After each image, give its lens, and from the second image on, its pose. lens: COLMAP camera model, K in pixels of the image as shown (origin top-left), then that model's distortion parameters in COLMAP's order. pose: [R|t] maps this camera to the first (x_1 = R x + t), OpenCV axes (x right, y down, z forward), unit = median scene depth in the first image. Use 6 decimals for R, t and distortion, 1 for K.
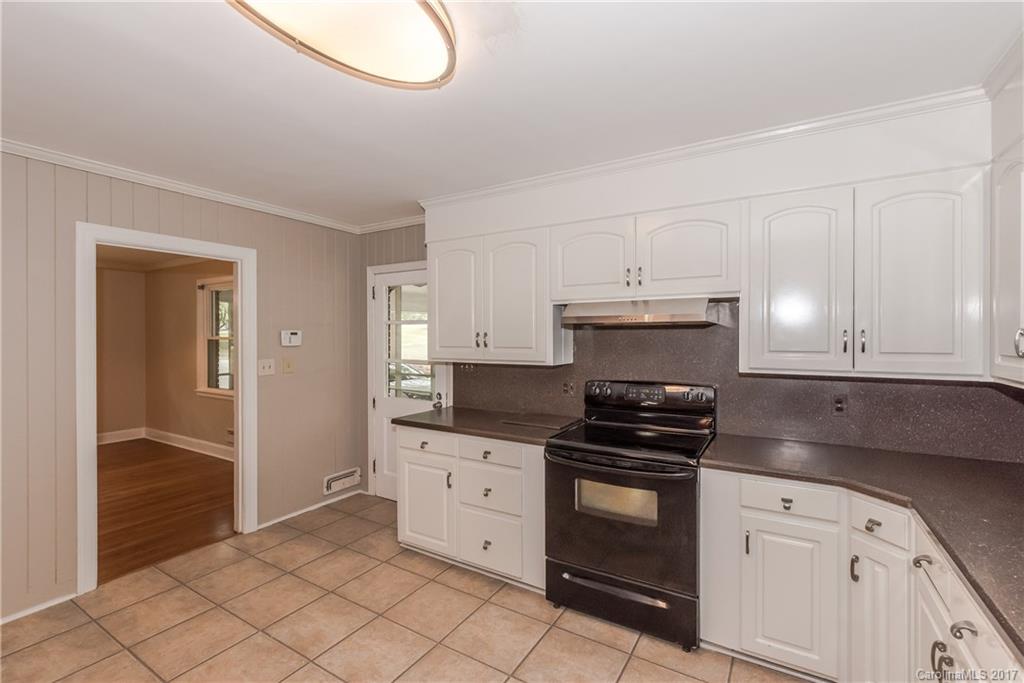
lens RADIAL K [[437.4, 0, 512.0], [0, 437.4, 341.5], [0, 0, 1]] dist [0.000113, -0.000026]
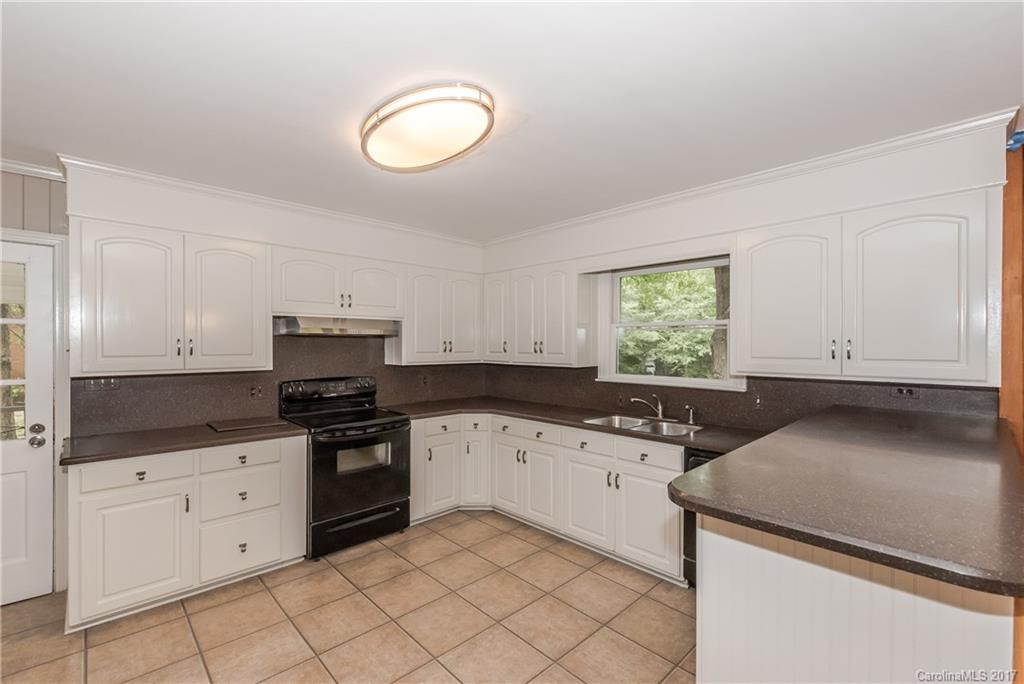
lens RADIAL K [[445.5, 0, 511.5], [0, 445.5, 345.7], [0, 0, 1]] dist [-0.000229, 0.000000]
pose [[0.267395, -0.003840, 0.963579, -0.902819], [0.000767, 0.999993, 0.003772, -0.011602], [-0.963587, -0.000270, 0.267396, 0.116549]]
